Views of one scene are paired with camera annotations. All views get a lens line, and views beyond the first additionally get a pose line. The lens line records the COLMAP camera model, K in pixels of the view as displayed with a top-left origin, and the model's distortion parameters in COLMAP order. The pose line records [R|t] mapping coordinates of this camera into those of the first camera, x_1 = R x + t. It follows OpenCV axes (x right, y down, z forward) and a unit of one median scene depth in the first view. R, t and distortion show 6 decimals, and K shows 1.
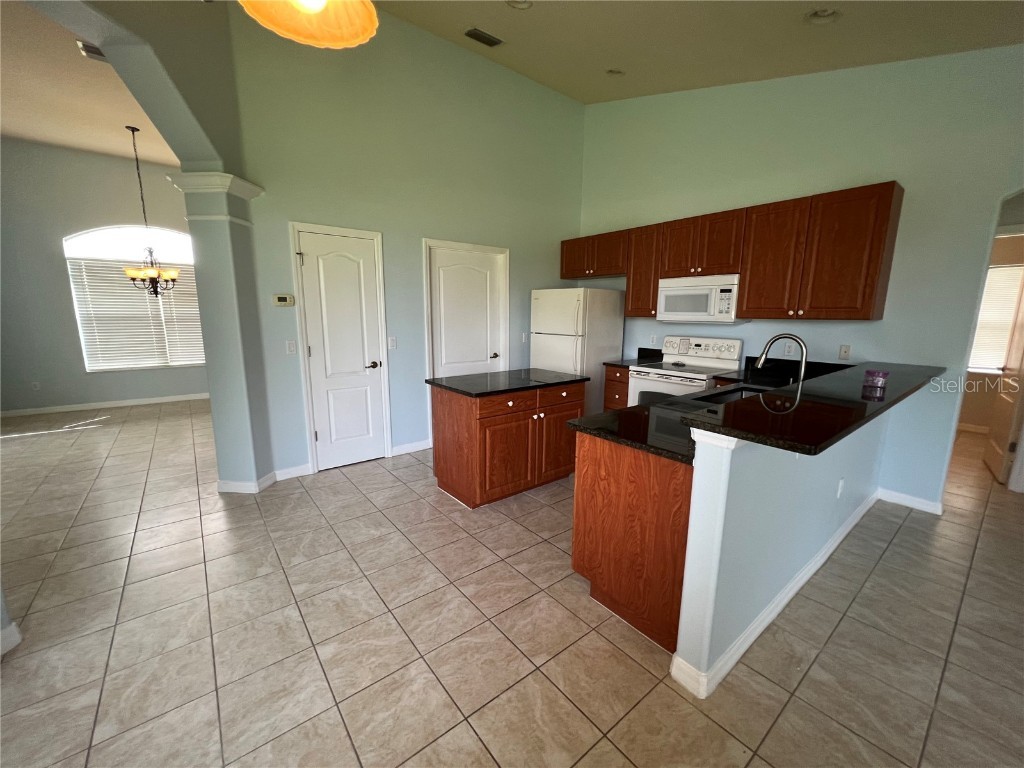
lens RADIAL K [[410.9, 0, 512.3], [0, 410.9, 387.9], [0, 0, 1]] dist [-0.001885, 0.000738]
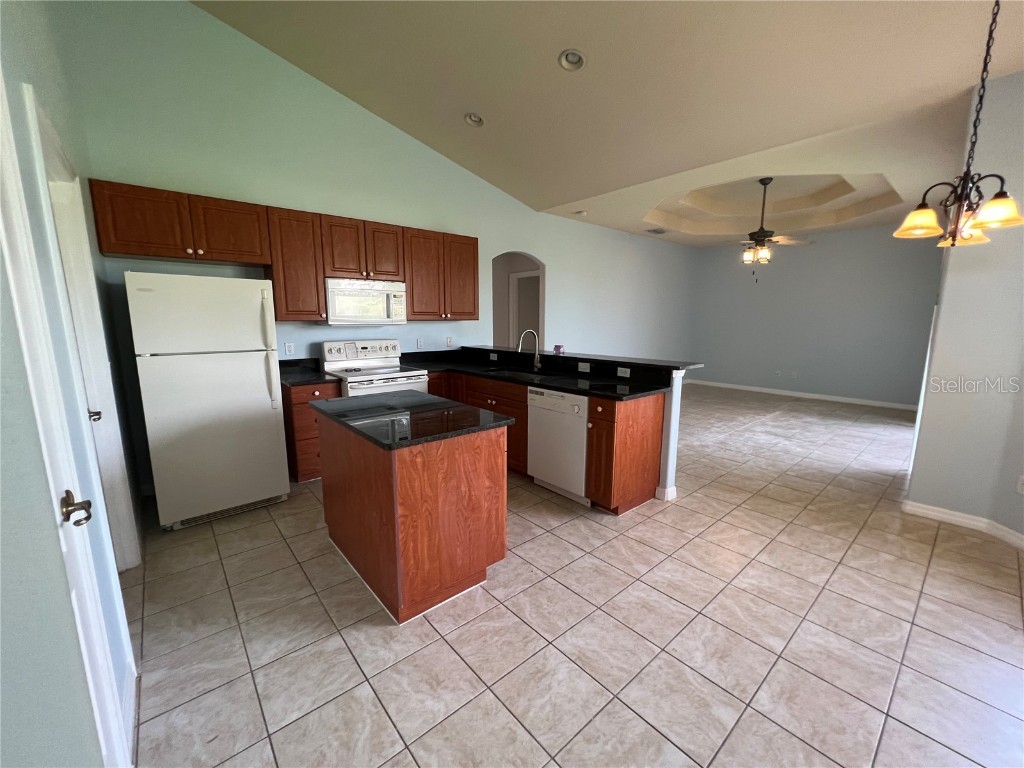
lens RADIAL K [[410.9, 0, 512.3], [0, 410.9, 387.9], [0, 0, 1]] dist [-0.001885, 0.000738]
pose [[-0.040038, -0.172912, 0.984123, -1.042297], [0.178220, 0.967884, 0.177309, -0.222342], [-0.983176, 0.182489, -0.007936, 1.205453]]
